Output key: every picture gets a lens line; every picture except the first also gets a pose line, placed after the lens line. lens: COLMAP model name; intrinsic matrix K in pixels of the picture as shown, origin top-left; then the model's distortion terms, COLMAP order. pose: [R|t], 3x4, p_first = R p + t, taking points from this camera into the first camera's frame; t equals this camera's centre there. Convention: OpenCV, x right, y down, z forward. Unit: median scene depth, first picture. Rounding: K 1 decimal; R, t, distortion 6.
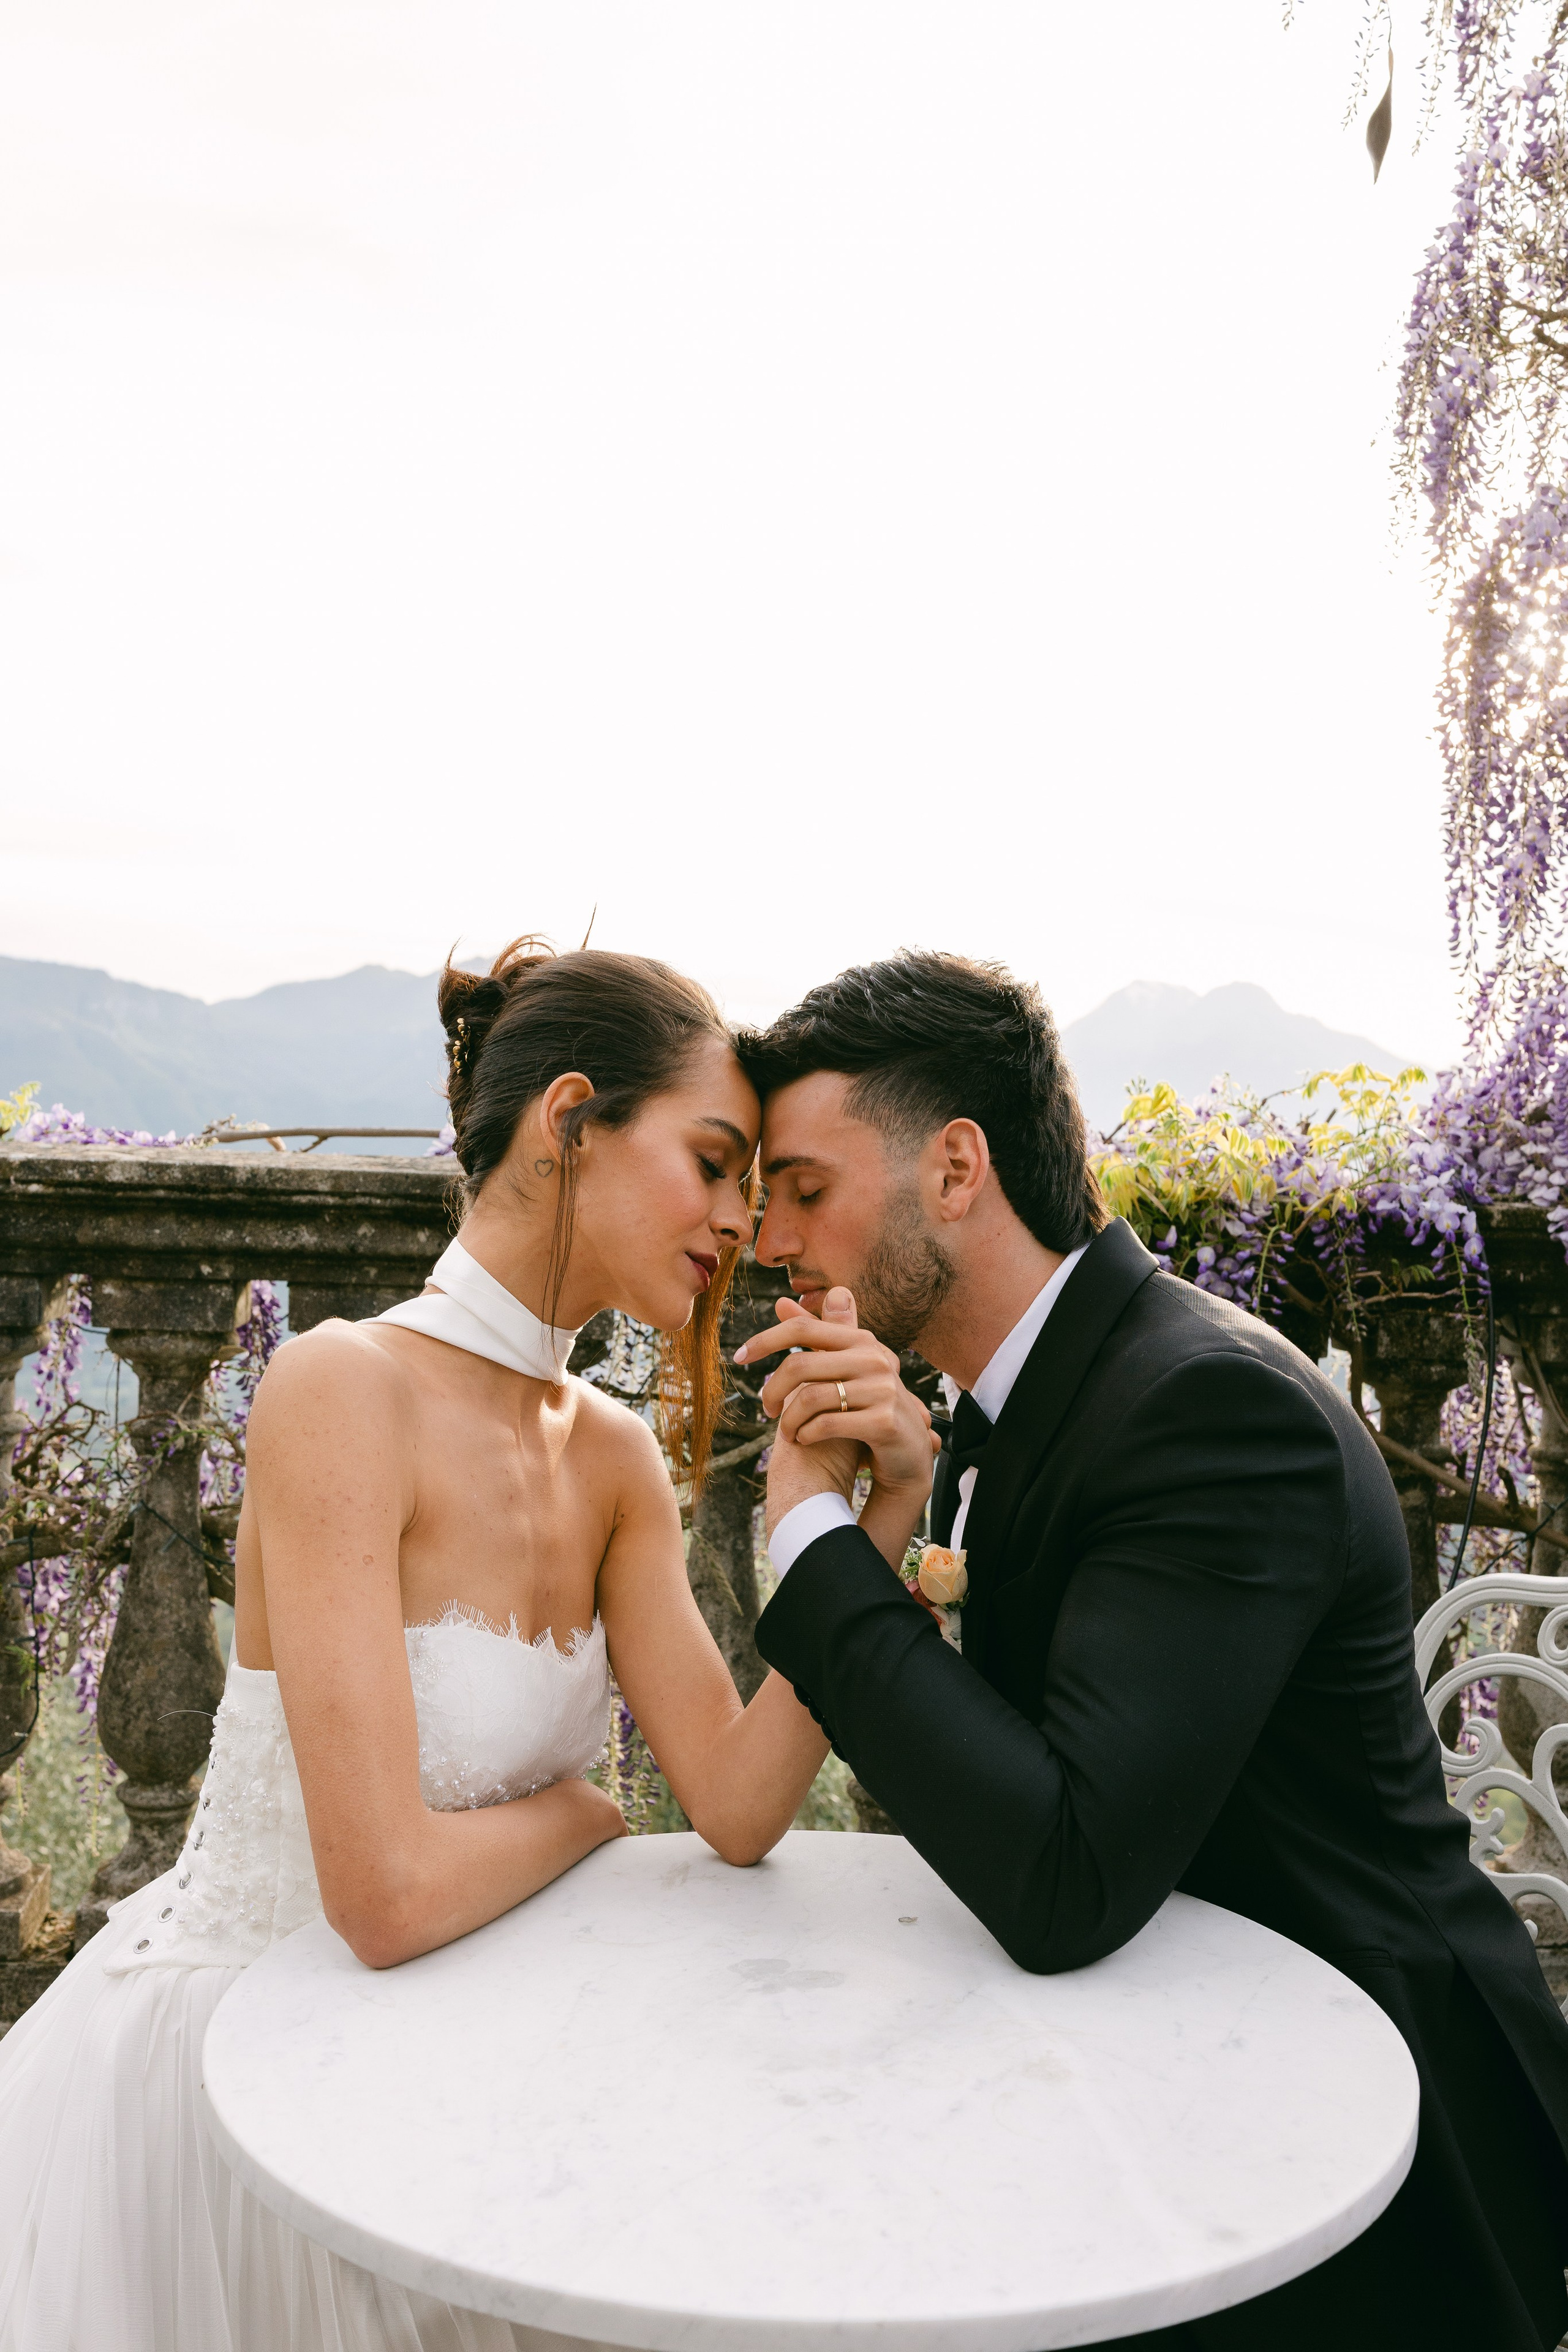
lens RADIAL K [[2216.3, 0, 788.5], [0, 2216.3, 1178.7], [0, 0, 1]] dist [-0.000123, 0.000000]
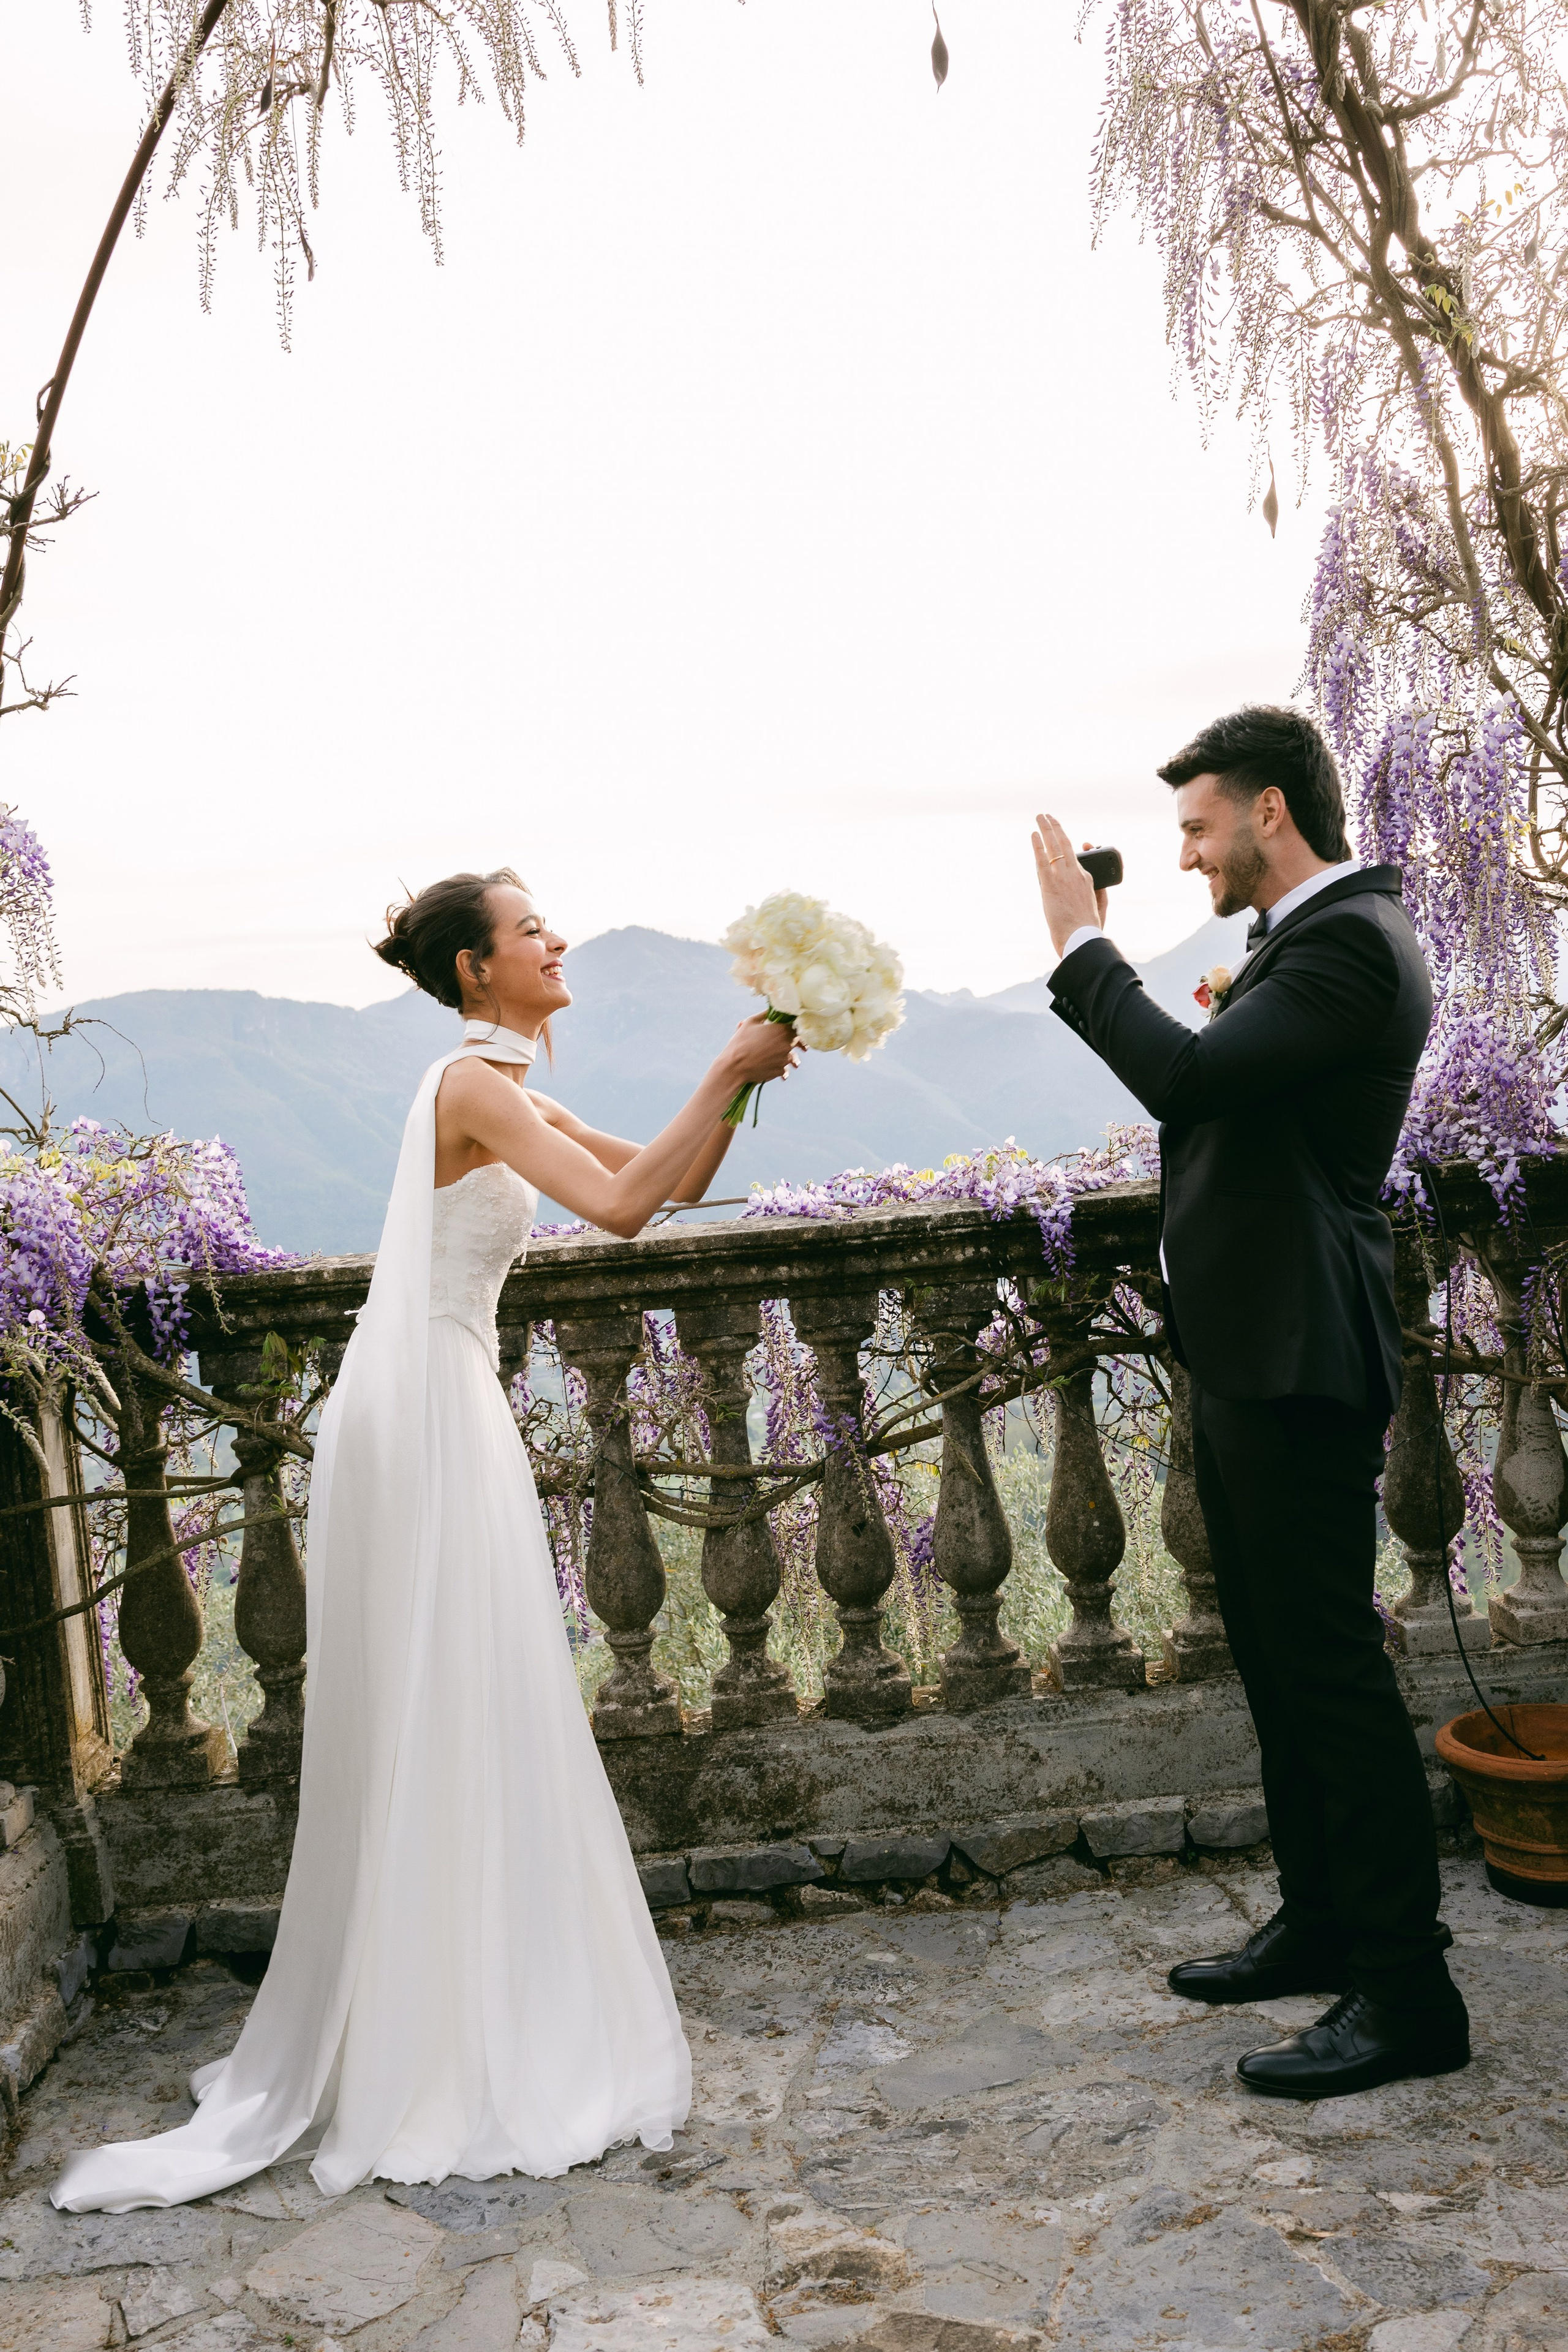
lens RADIAL K [[2216.3, 0, 777.5], [0, 2216.3, 1170.9], [0, 0, 1]] dist [-0.000123, 0.000000]
pose [[0.989289, -0.123002, -0.078599, -0.014256], [0.124779, 0.992019, 0.018098, -0.070093], [0.075746, -0.027711, 0.996742, -0.570873]]
